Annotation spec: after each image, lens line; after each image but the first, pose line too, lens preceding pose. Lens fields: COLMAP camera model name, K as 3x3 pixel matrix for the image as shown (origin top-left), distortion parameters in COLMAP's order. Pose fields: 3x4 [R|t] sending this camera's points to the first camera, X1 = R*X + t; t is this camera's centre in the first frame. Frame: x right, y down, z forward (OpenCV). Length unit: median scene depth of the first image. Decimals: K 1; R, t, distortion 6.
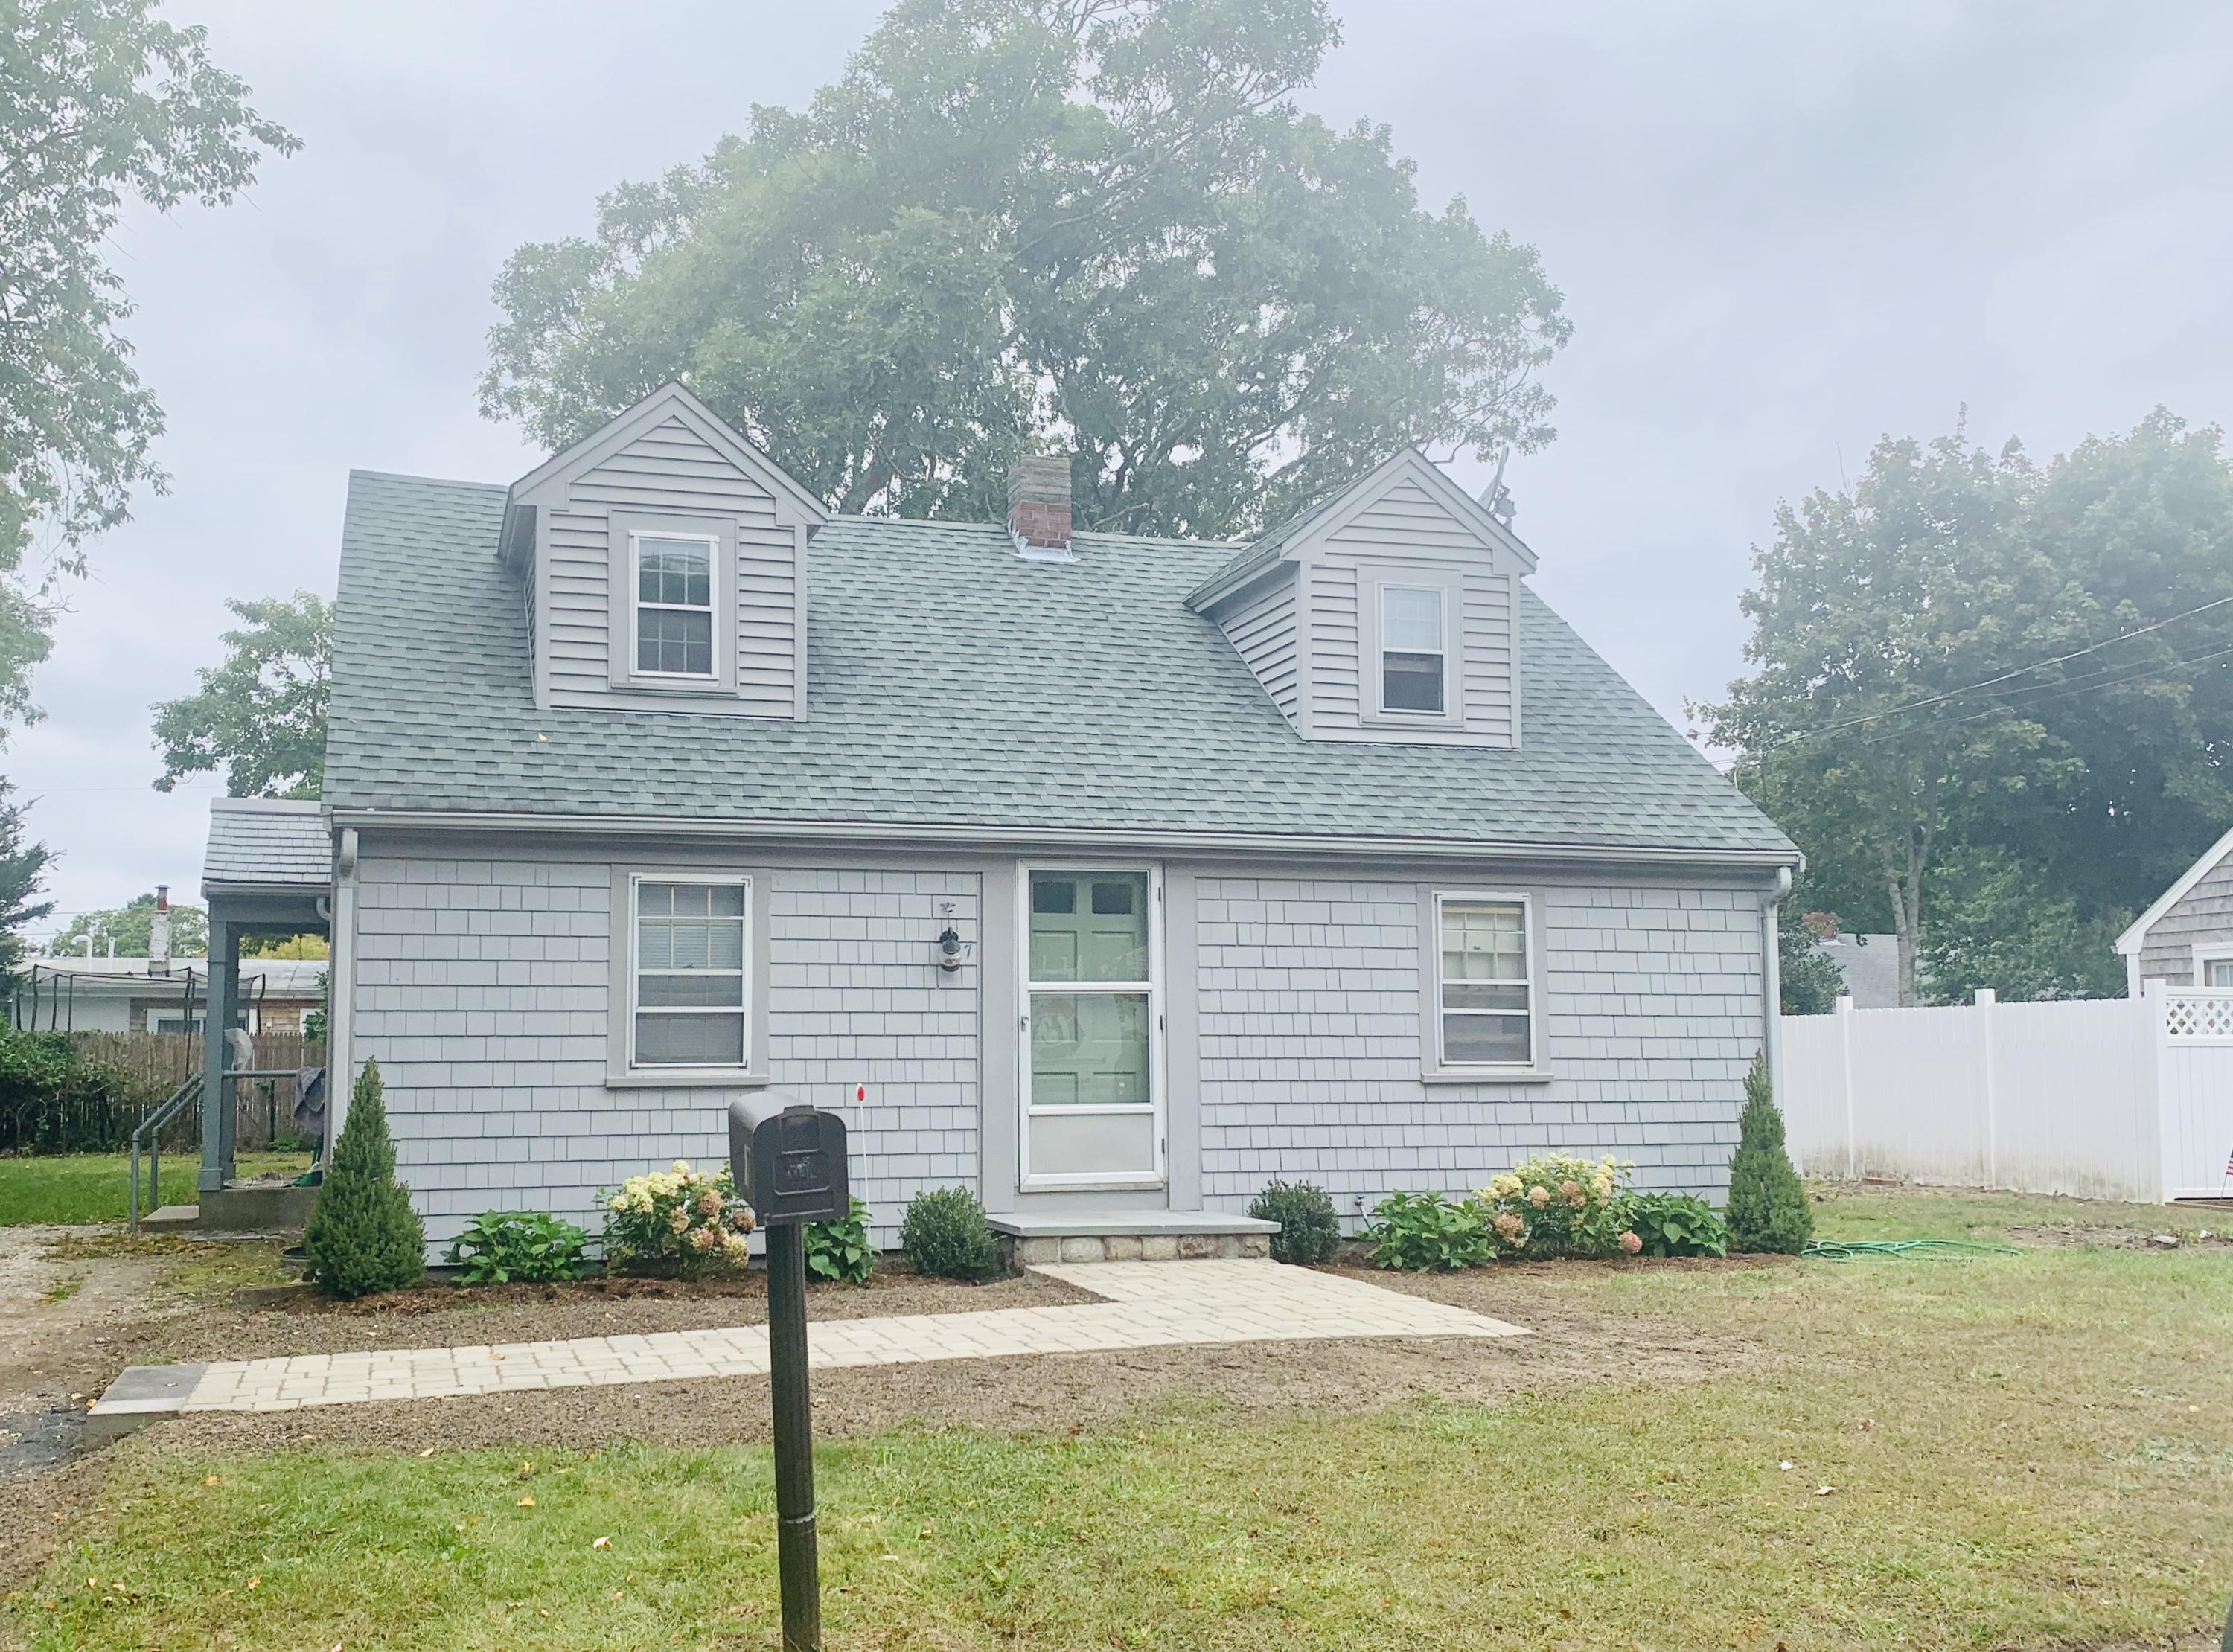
lens RADIAL K [[1905.5, 0, 1116.5], [0, 1905.5, 826.0], [0, 0, 1]] dist [0.222927, -0.001041]
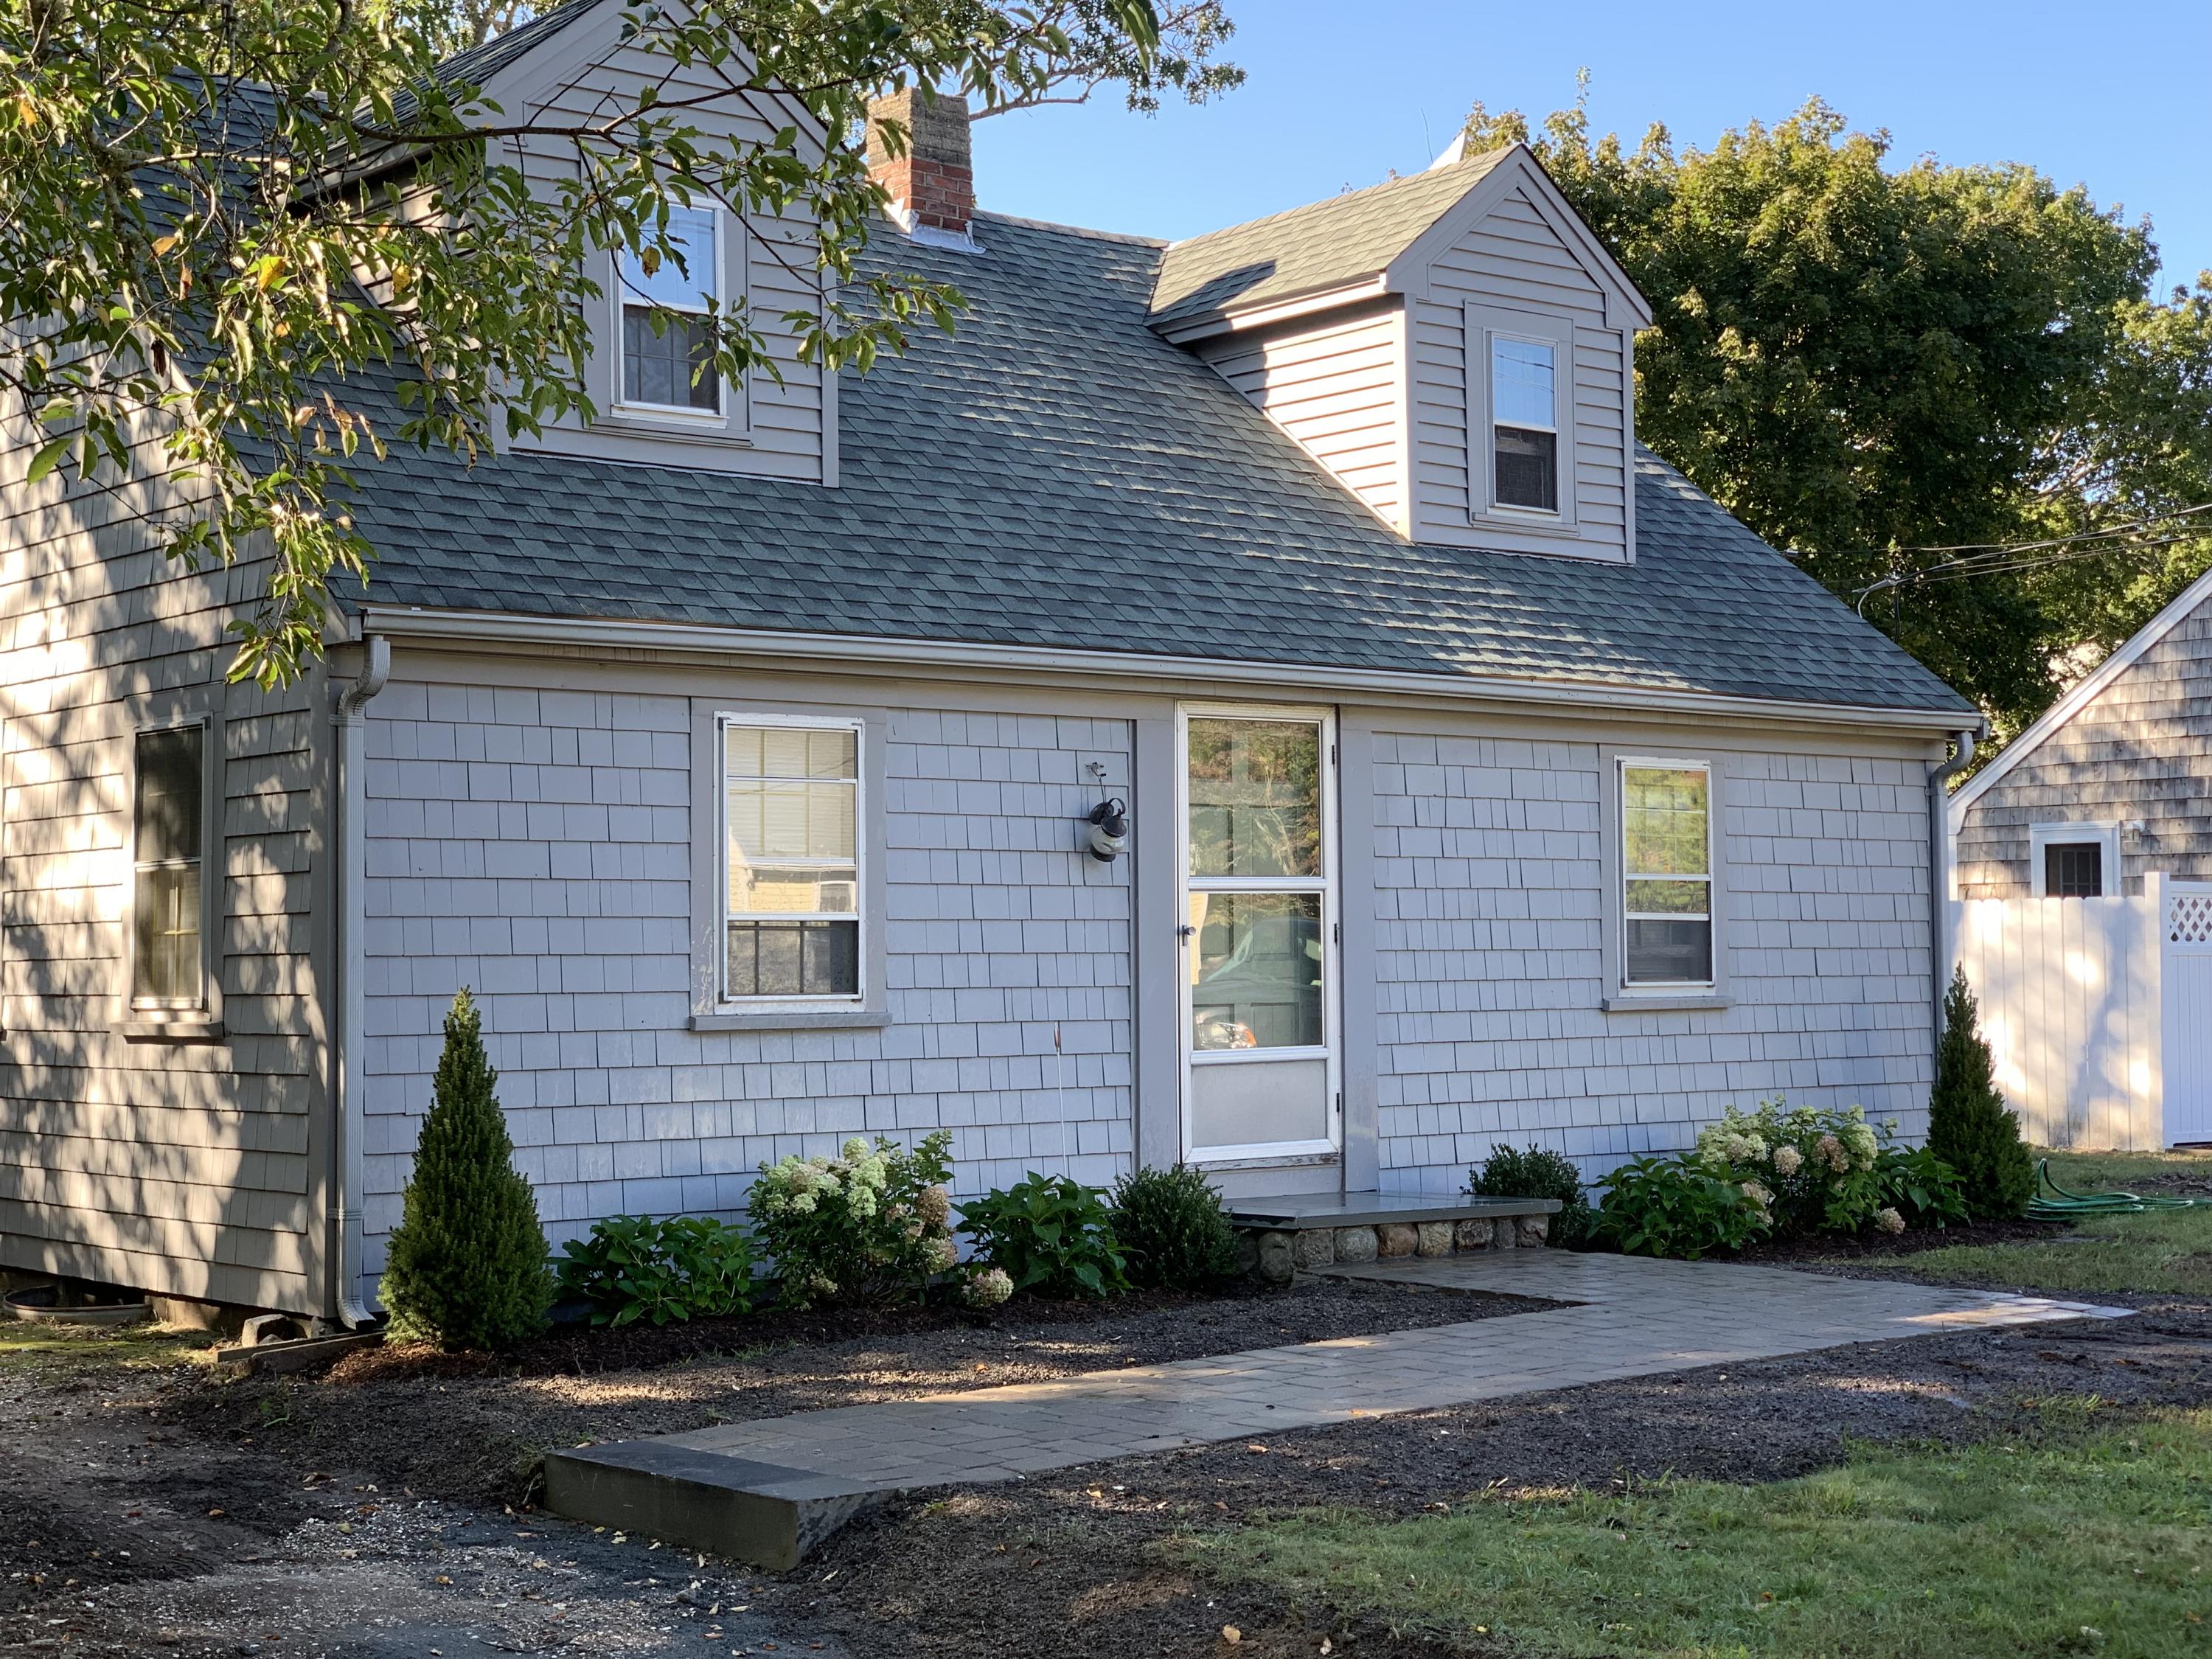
lens RADIAL K [[3253.1, 0, 1104.5], [0, 3253.1, 648.1], [0, 0, 1]] dist [-0.024584, 4.699142]
pose [[0.907952, 0.029557, 0.418030, -0.577669], [-0.034699, 0.999387, 0.004704, -0.007520], [-0.417634, -0.018776, 0.908421, -0.077737]]
